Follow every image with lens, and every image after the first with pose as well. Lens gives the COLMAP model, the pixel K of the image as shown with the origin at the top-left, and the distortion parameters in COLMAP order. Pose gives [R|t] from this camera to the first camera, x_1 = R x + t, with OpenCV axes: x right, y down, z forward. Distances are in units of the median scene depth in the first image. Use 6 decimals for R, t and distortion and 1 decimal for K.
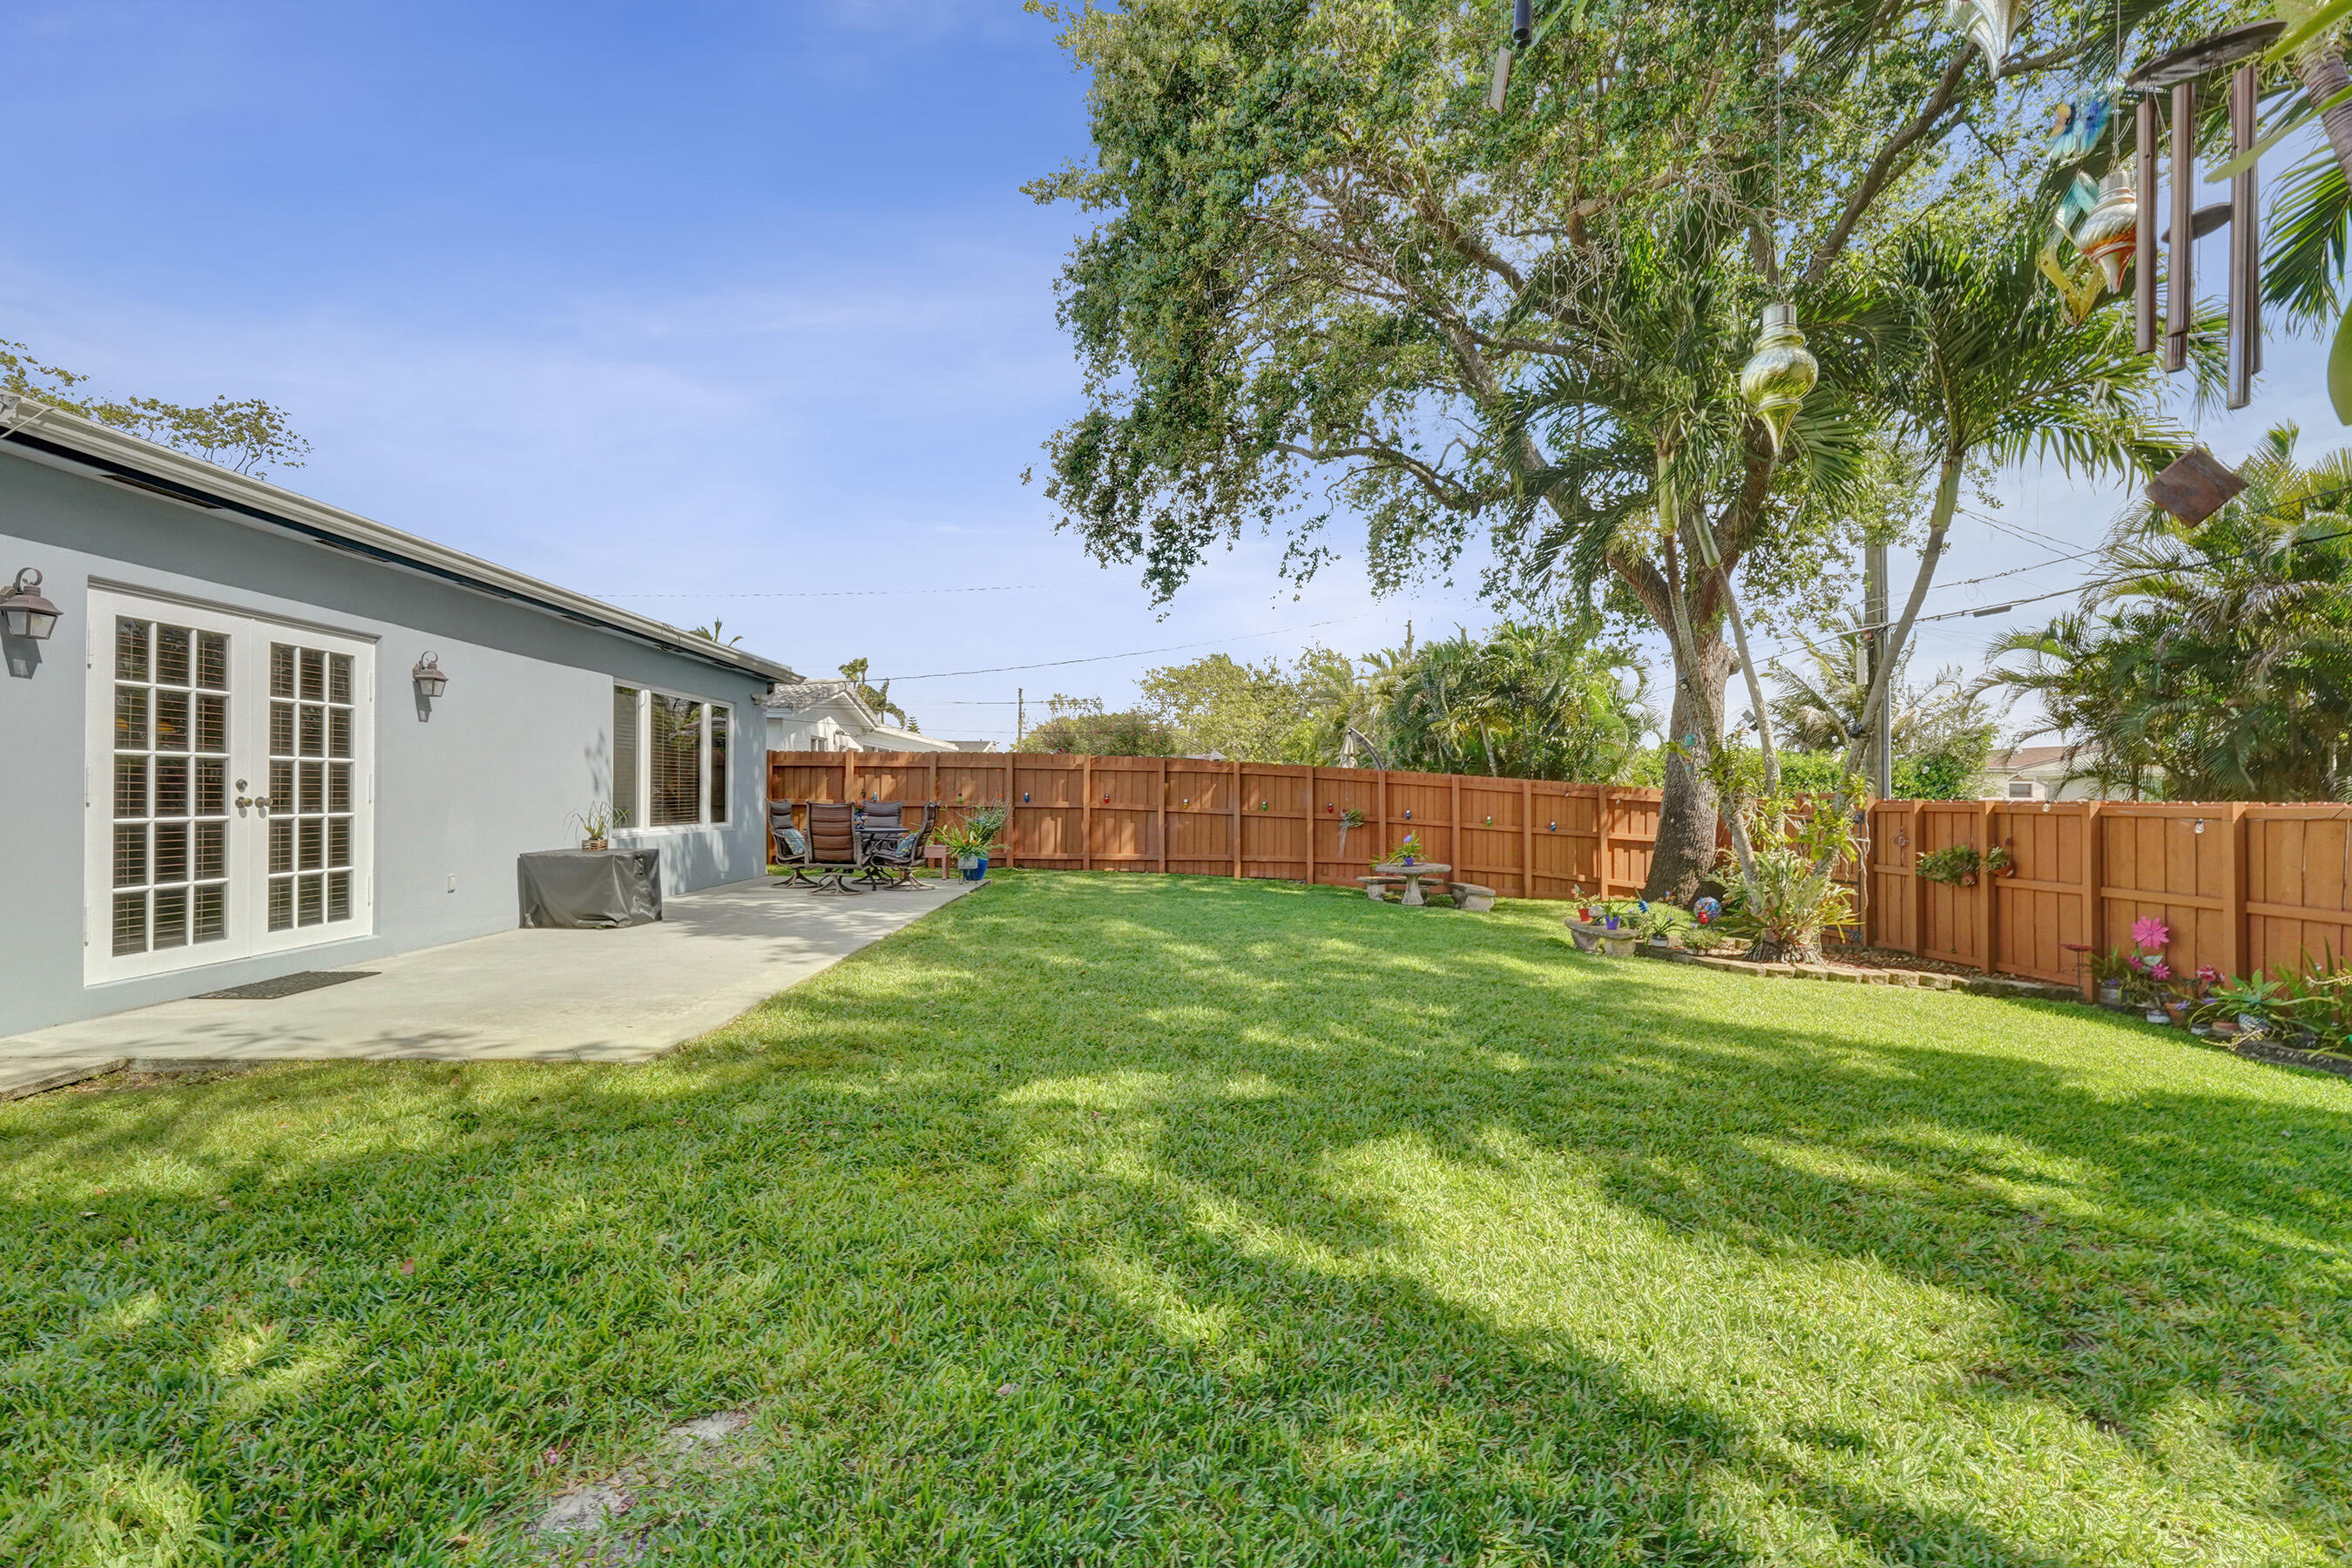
lens RADIAL K [[969.0, 0, 1163.0], [0, 969.0, 790.8], [0, 0, 1]] dist [0.001371, -0.000031]
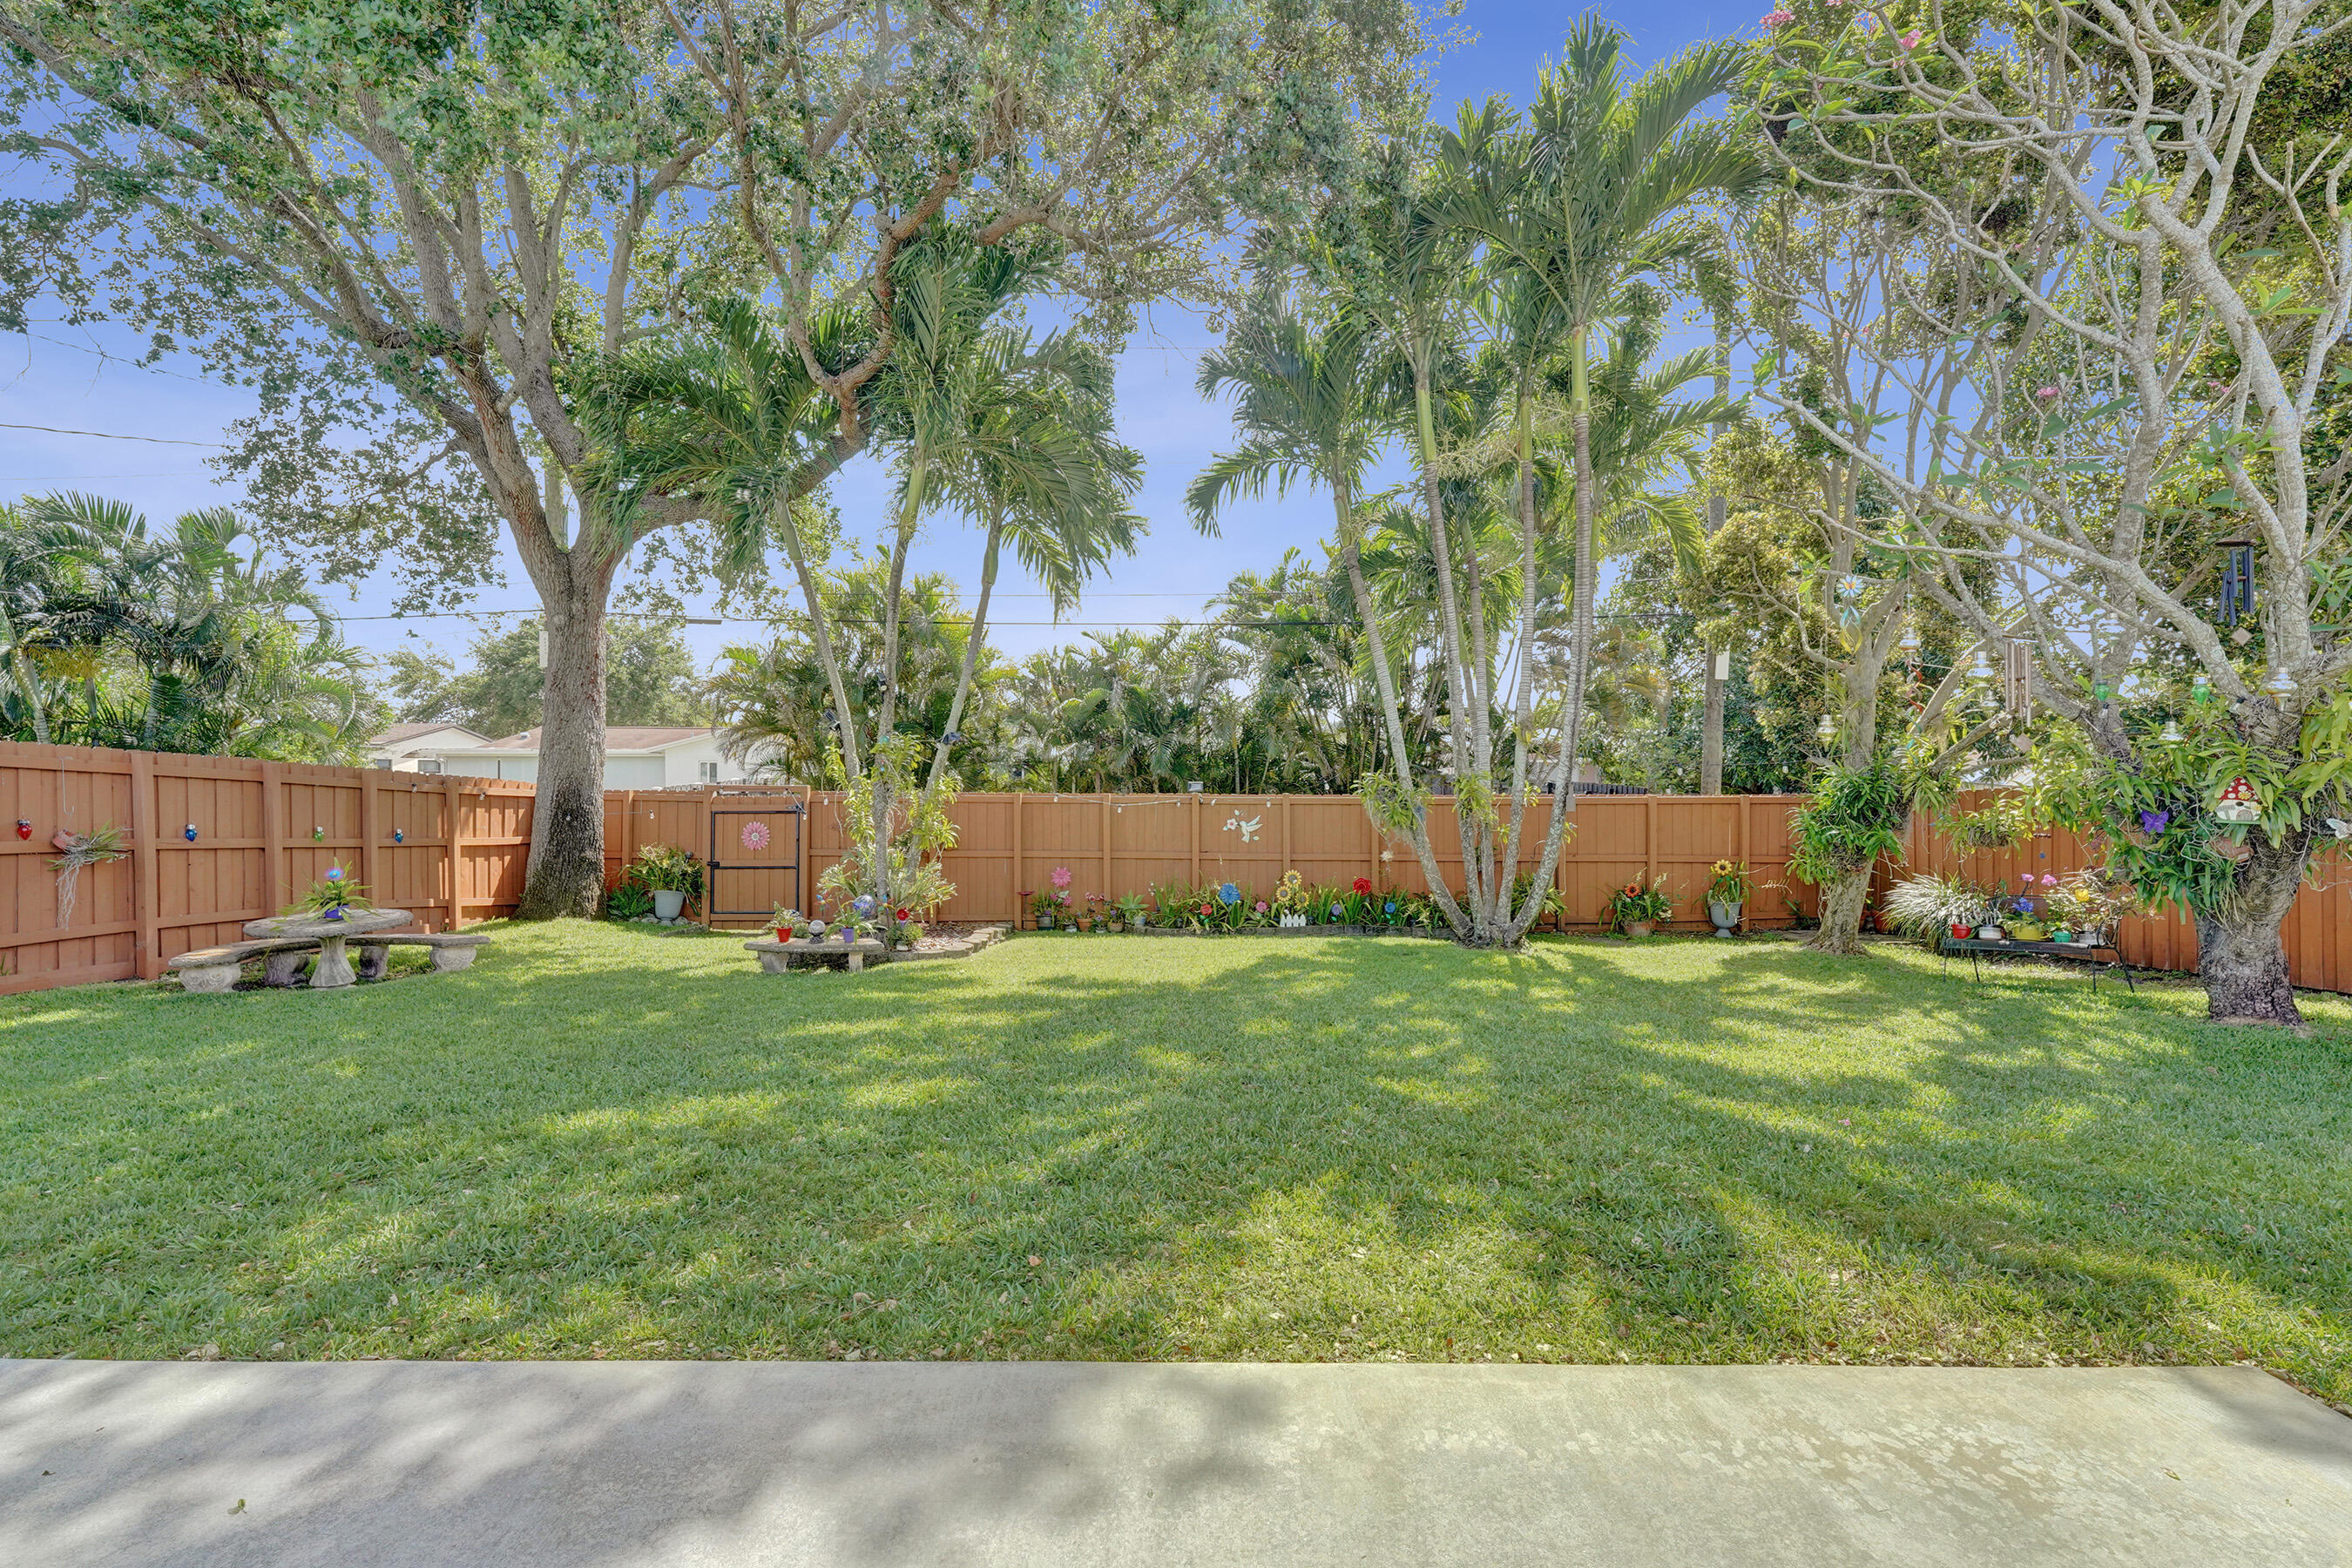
lens RADIAL K [[976.6, 0, 1176.5], [0, 976.6, 776.0], [0, 0, 1]] dist [-0.000847, -0.000567]
pose [[0.008630, -0.009428, 0.999918, -0.579976], [-0.009378, 0.999911, 0.009509, -0.034440], [-0.999919, -0.009459, 0.008541, 0.844128]]
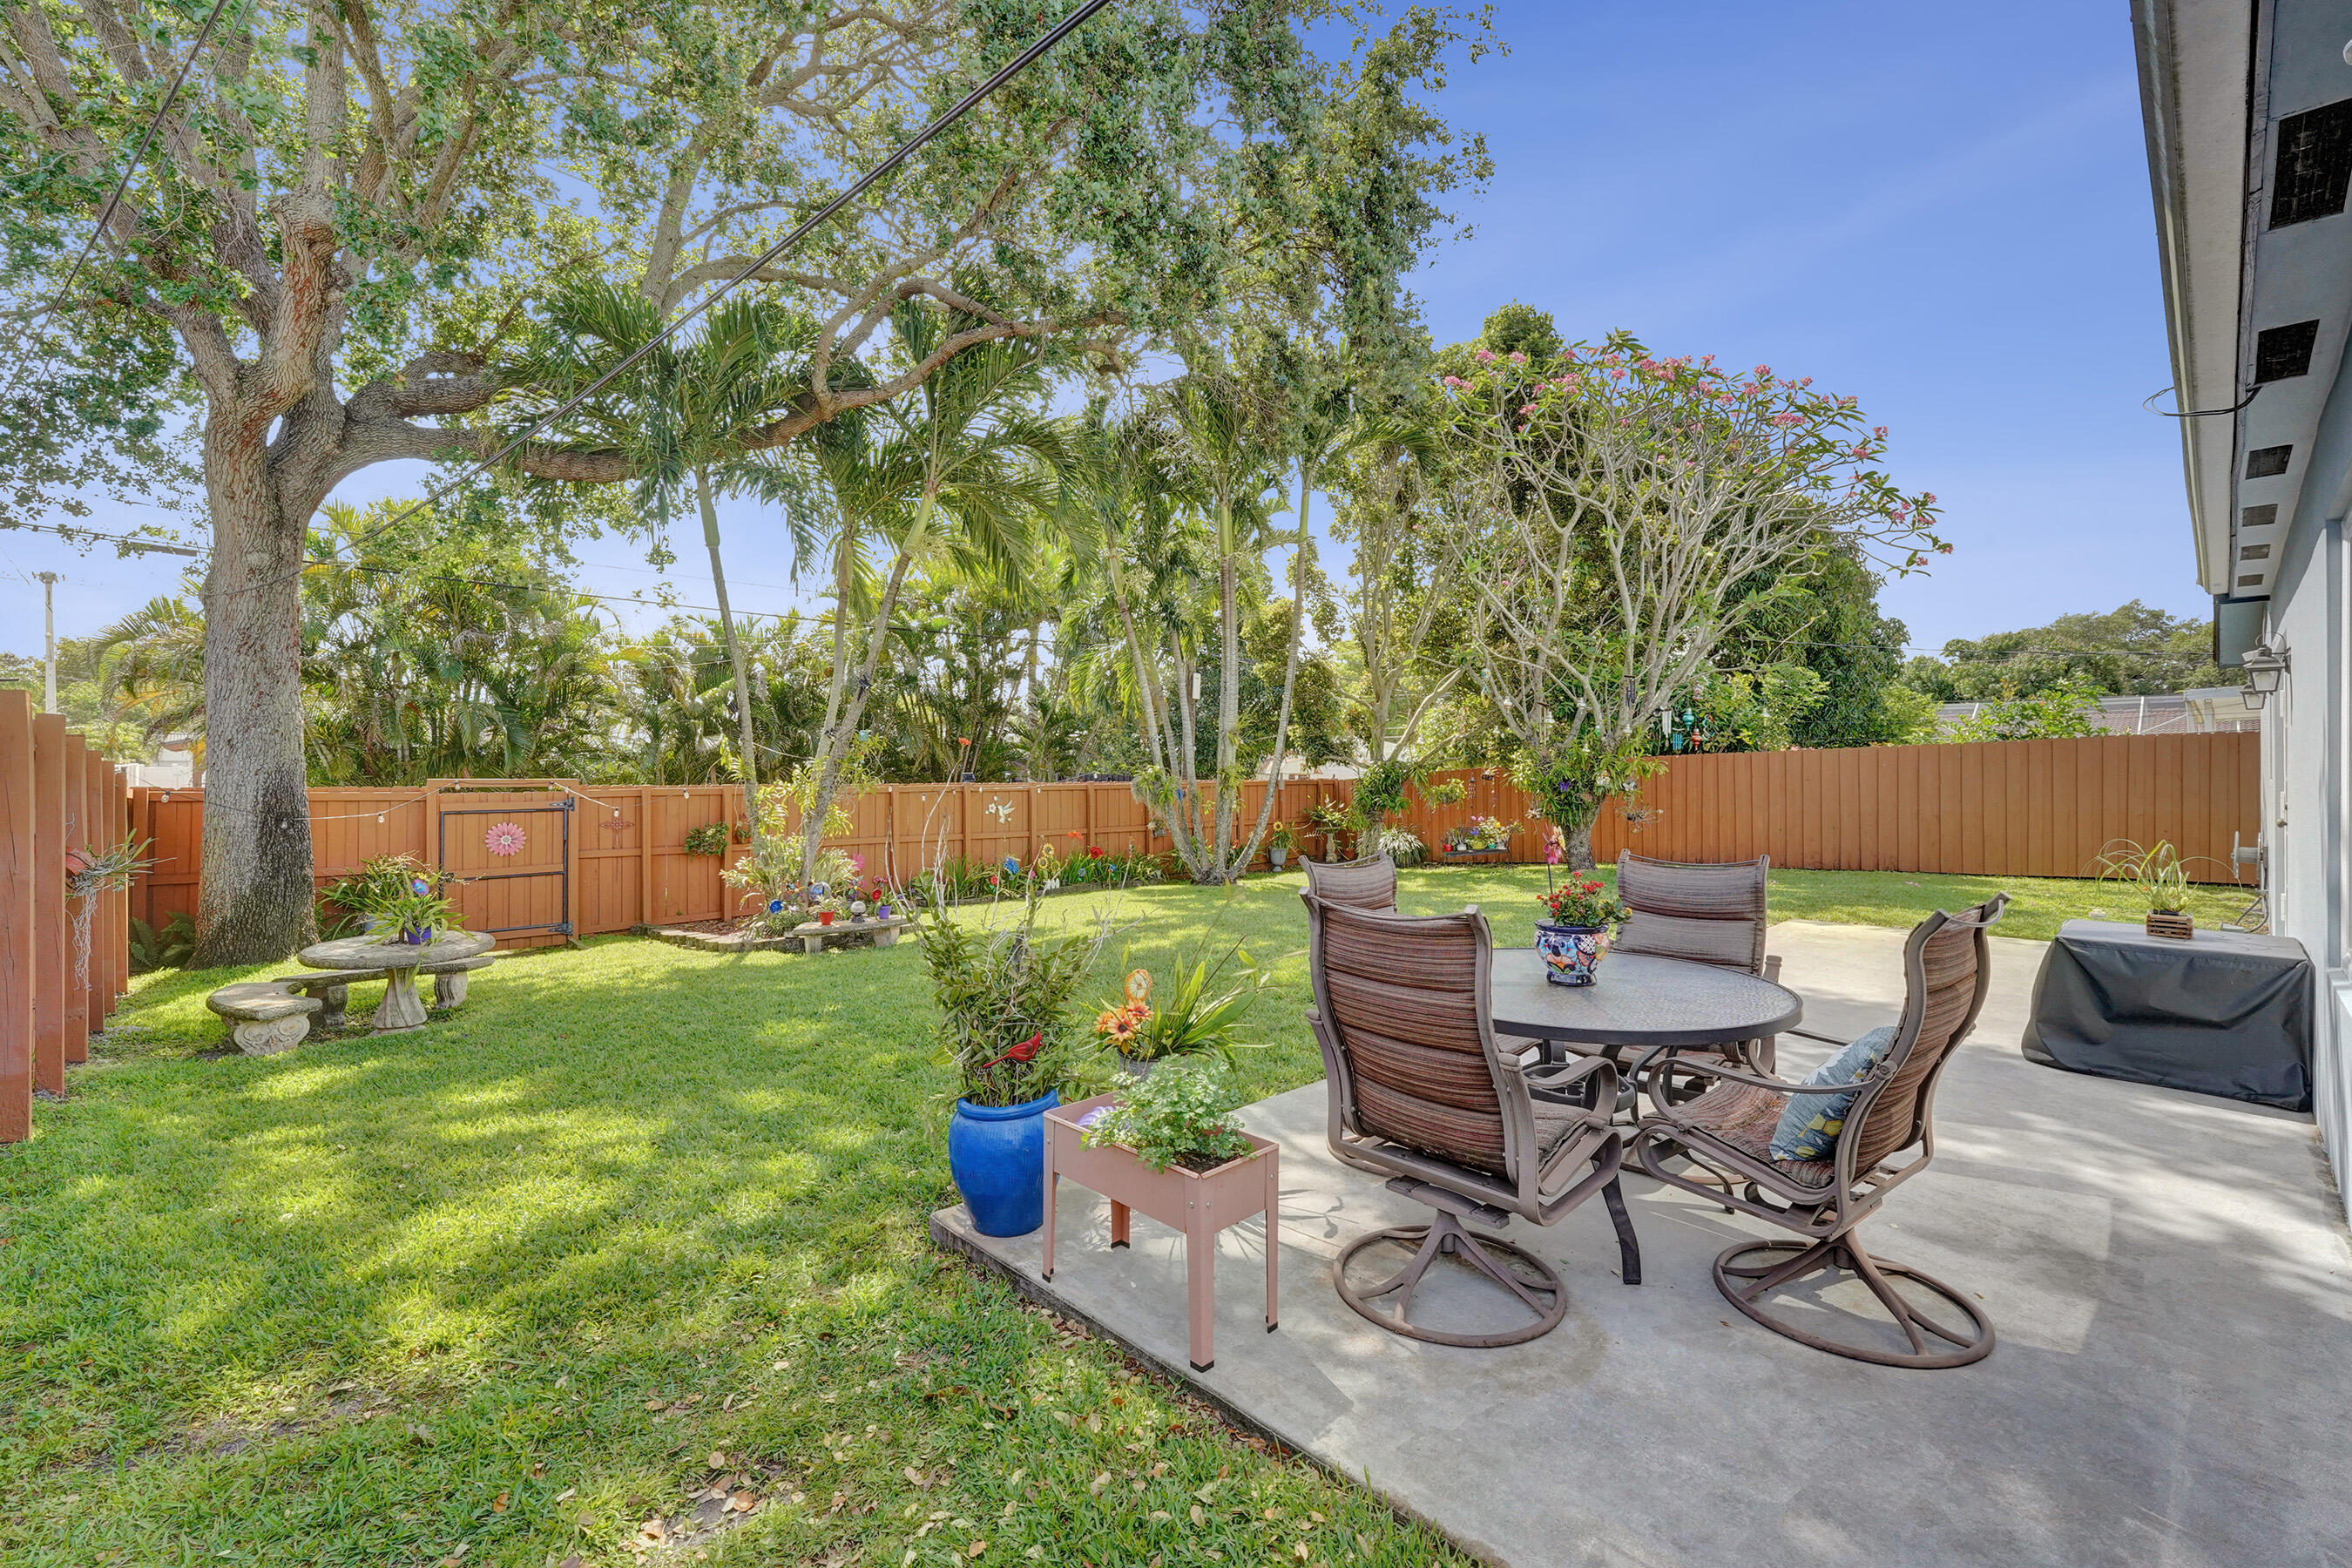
lens RADIAL K [[982.7, 0, 1187.3], [0, 982.7, 778.5], [0, 0, 1]] dist [-0.001349, 0.000301]
pose [[-0.682156, -0.014772, 0.731058, -0.636631], [-0.010953, 0.999890, 0.009984, -0.022791], [-0.731125, -0.001197, -0.682242, 1.830353]]
